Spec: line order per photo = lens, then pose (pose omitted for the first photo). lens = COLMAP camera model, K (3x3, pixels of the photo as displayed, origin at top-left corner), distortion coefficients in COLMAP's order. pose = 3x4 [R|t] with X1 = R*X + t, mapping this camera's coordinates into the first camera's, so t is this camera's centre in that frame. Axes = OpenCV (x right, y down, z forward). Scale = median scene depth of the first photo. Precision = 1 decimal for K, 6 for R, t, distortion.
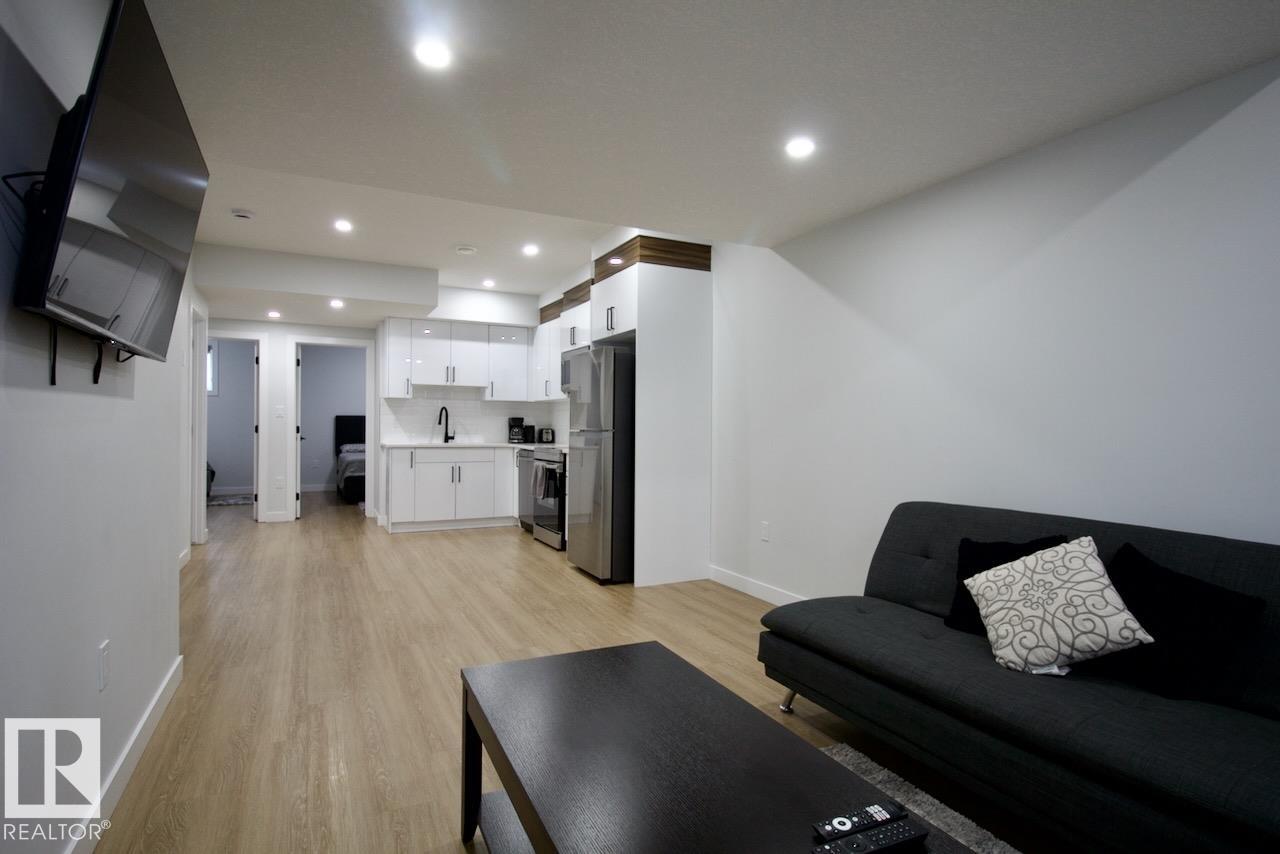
lens RADIAL K [[658.8, 0, 640.9], [0, 658.8, 425.8], [0, 0, 1]] dist [0.000416, -0.012943]
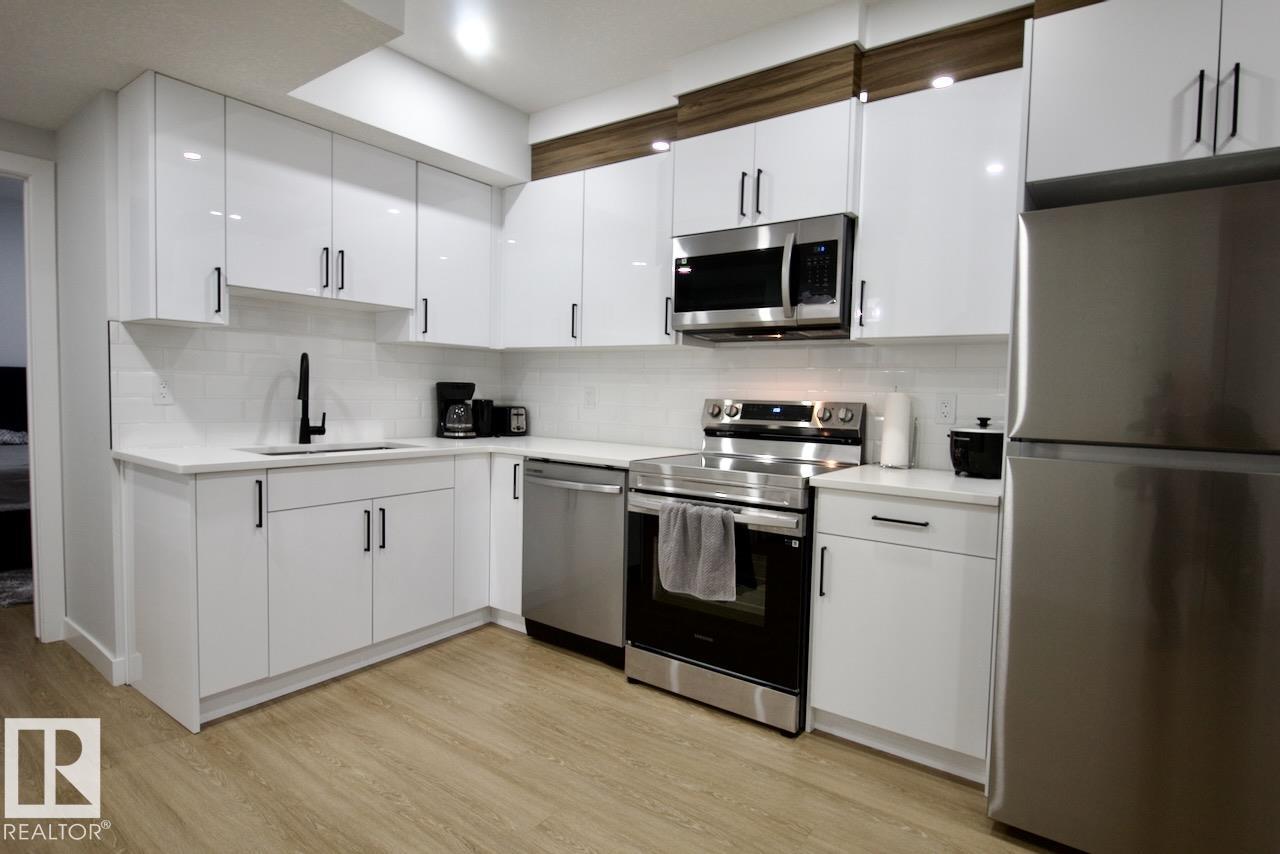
lens RADIAL K [[660.5, 0, 640.0], [0, 660.5, 427.0], [0, 0, 1]] dist [0.000587, -0.012210]
pose [[0.886994, -0.011878, 0.461628, -0.368945], [-0.016776, 0.998180, 0.057919, -0.013261], [-0.461476, -0.059118, 0.885181, 0.678153]]
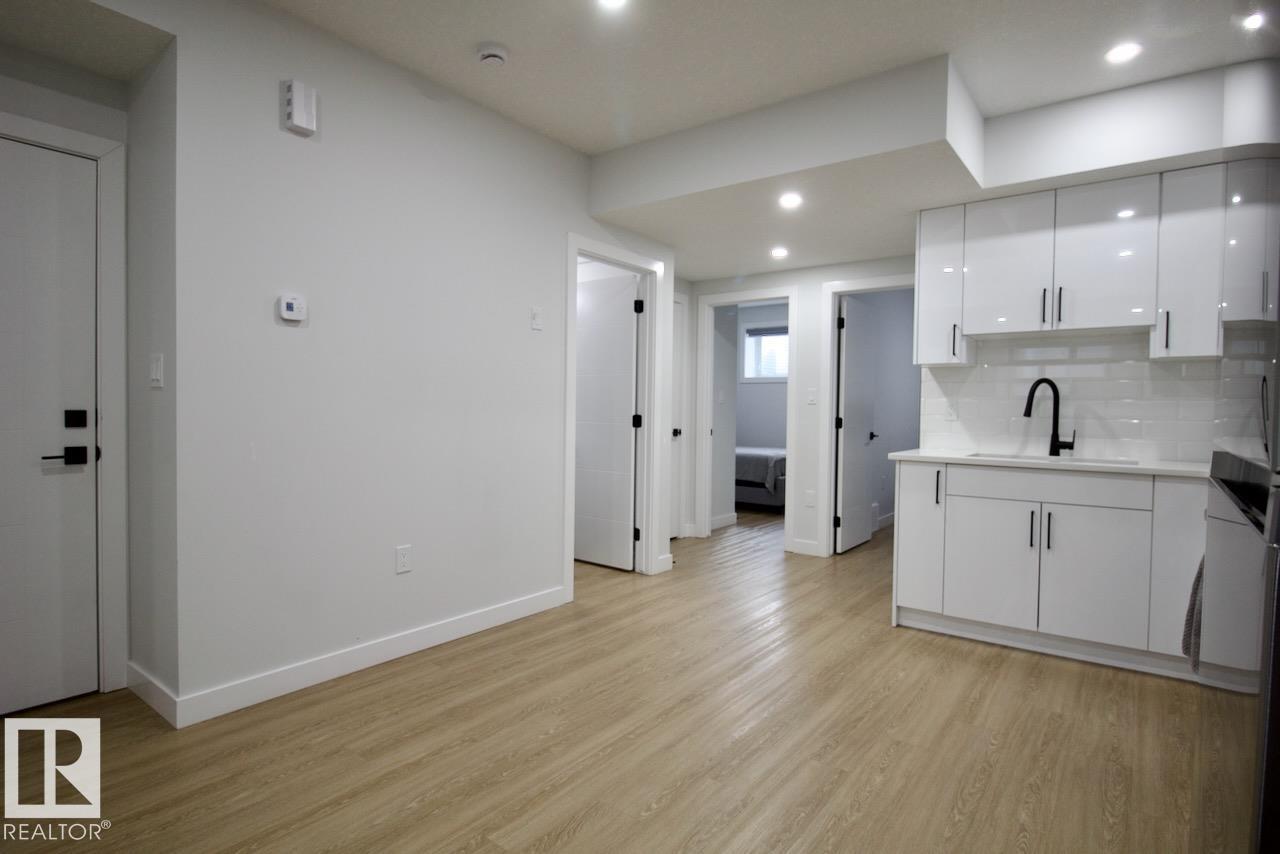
lens RADIAL K [[660.5, 0, 640.0], [0, 660.5, 427.0], [0, 0, 1]] dist [0.000587, -0.012210]
pose [[0.443952, 0.021825, -0.895785, -0.009581], [-0.009201, 0.999762, 0.019798, -0.001237], [0.896003, -0.000547, 0.444047, 0.652581]]
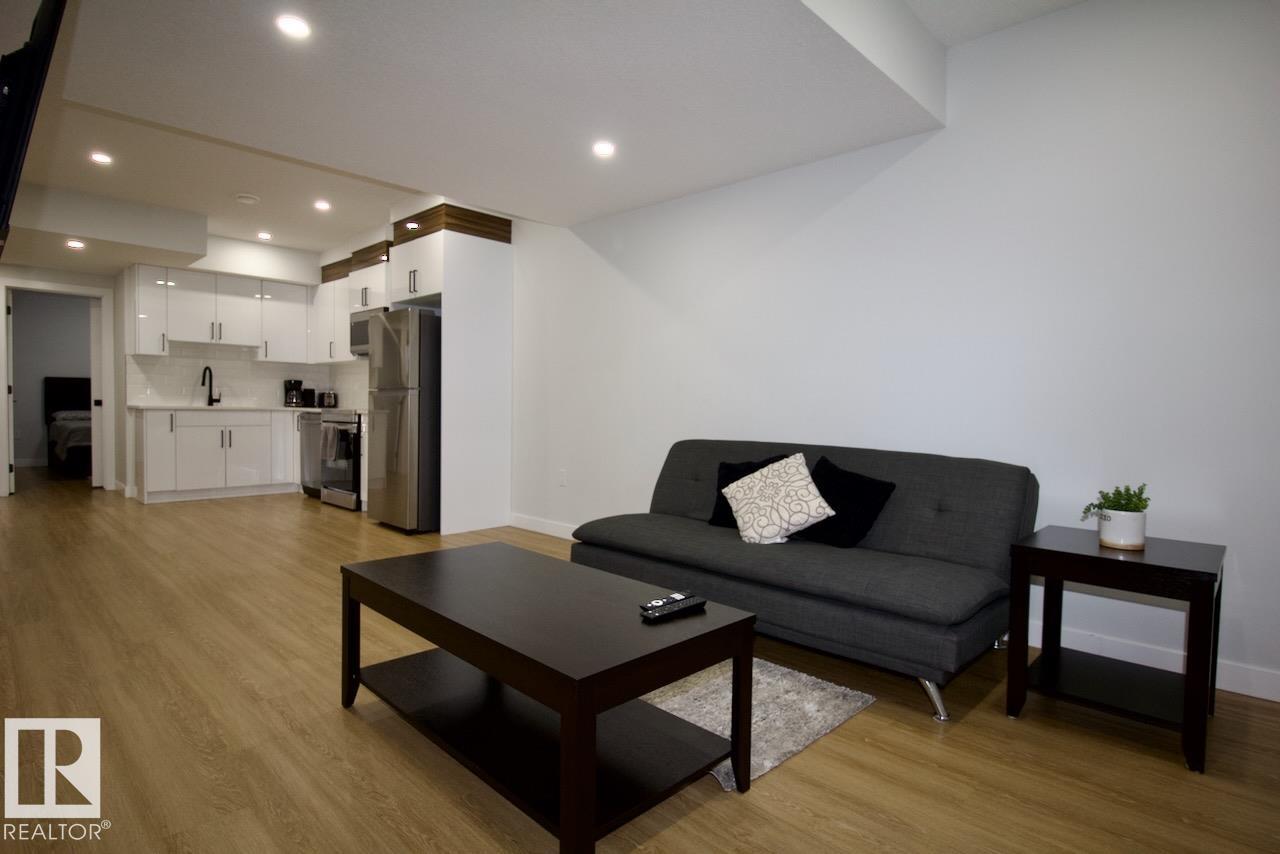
lens RADIAL K [[658.8, 0, 640.9], [0, 658.8, 425.8], [0, 0, 1]] dist [0.000416, -0.012943]
pose [[0.942099, -0.002827, 0.335322, -0.045522], [-0.009246, 0.999365, 0.034402, 0.020187], [-0.335207, -0.035511, 0.941475, -0.082009]]
